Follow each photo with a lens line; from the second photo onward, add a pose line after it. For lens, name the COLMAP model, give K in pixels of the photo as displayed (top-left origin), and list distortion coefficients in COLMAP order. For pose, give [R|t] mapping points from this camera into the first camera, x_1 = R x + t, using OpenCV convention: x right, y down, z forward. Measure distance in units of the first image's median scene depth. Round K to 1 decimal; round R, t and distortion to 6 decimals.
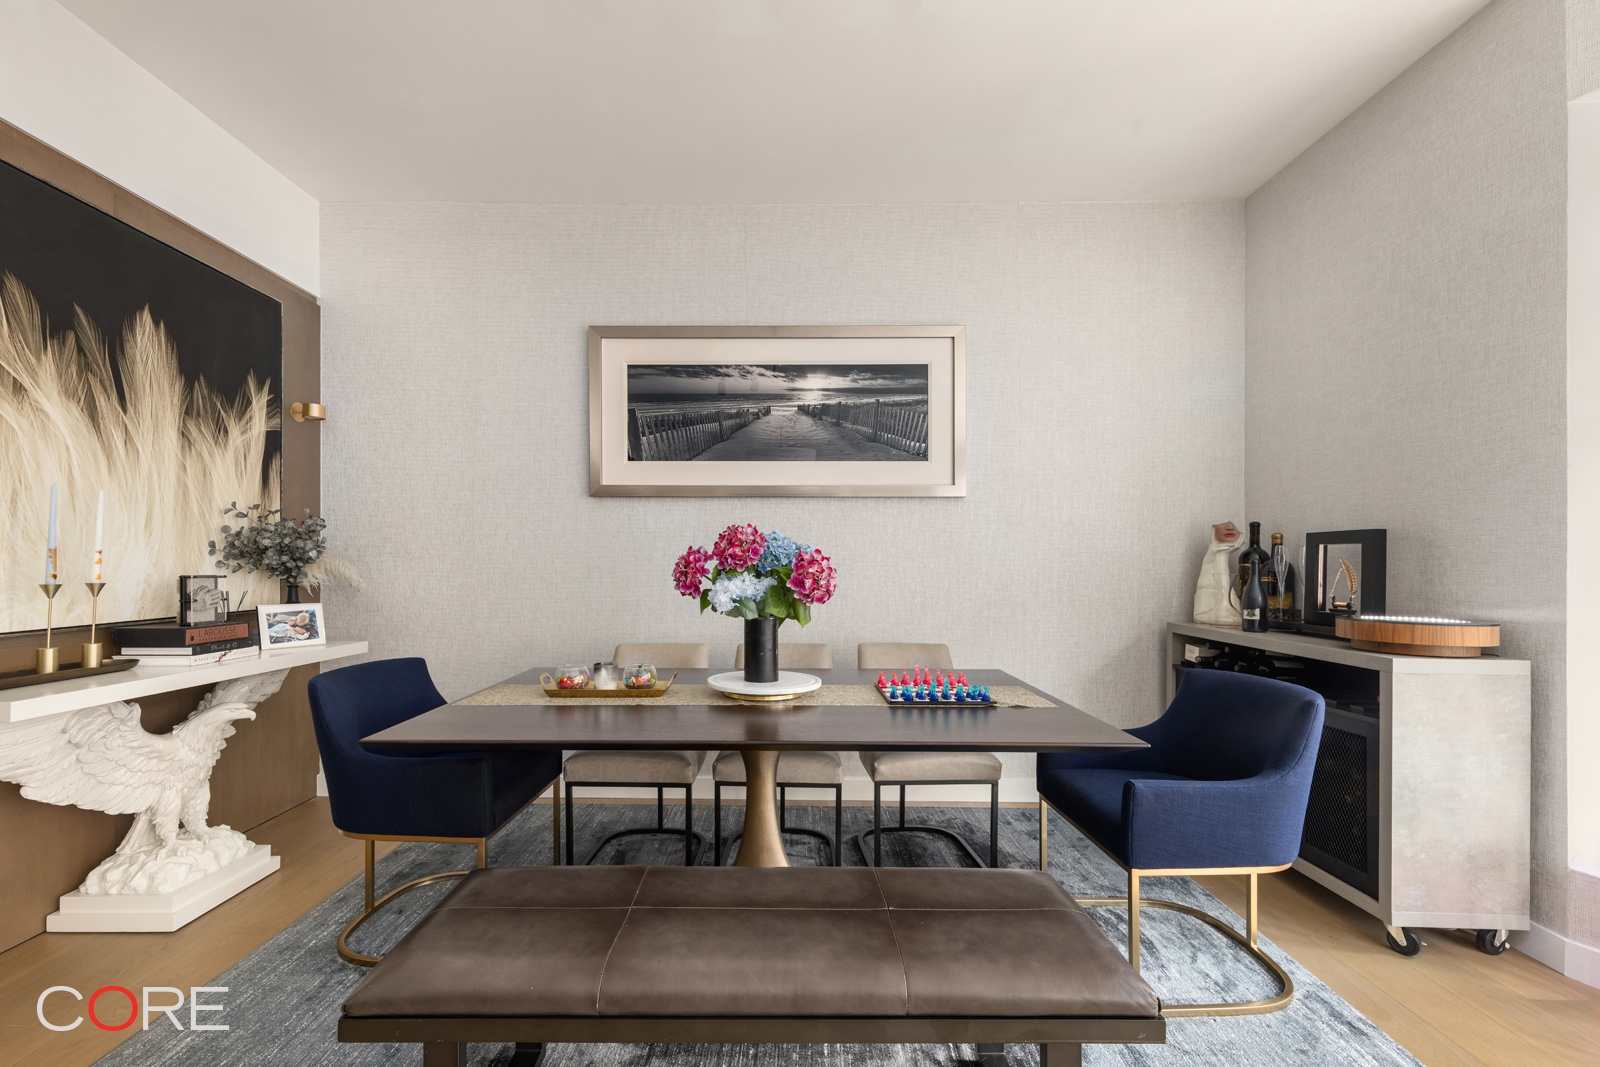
lens RADIAL K [[662.9, 0, 791.6], [0, 662.9, 560.3], [0, 0, 1]] dist [0.016071, -0.000059]
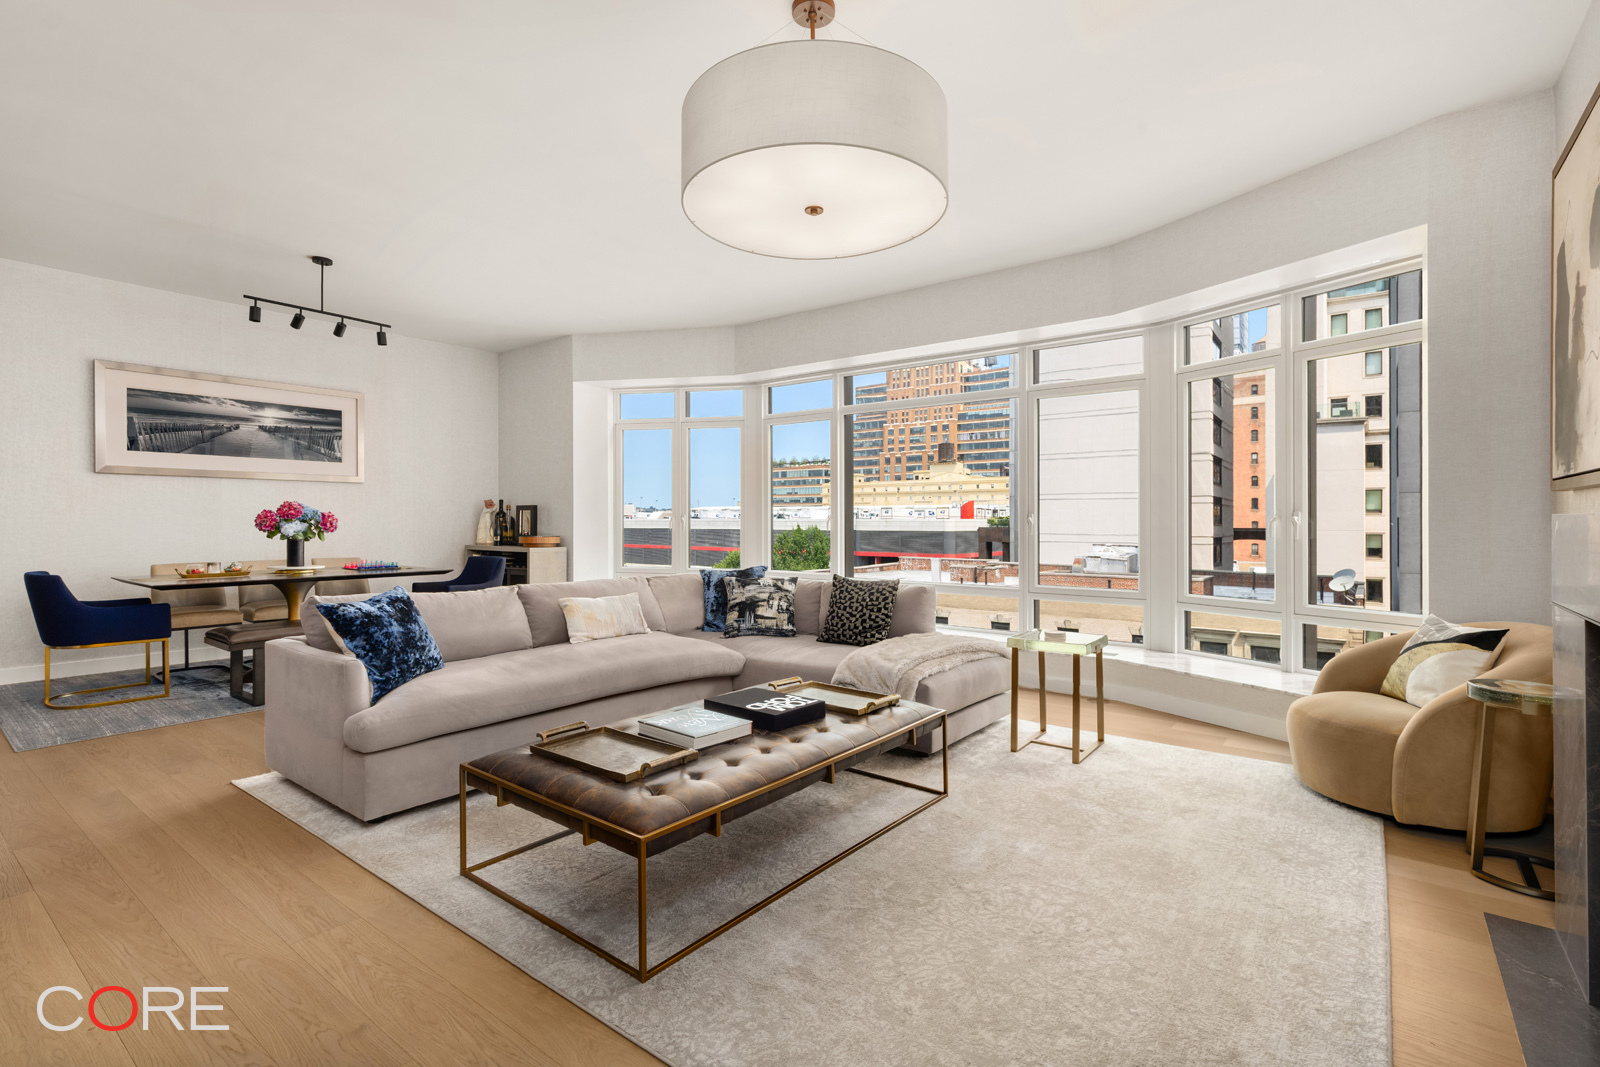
lens RADIAL K [[734.4, 0, 793.5], [0, 734.4, 518.8], [0, 0, 1]] dist [-0.000287, 0.000107]
pose [[0.611960, 0.000025, 0.790889, -0.649505], [-0.003433, 0.999991, 0.002625, -0.001459], [-0.790881, -0.004321, 0.611954, -1.265318]]
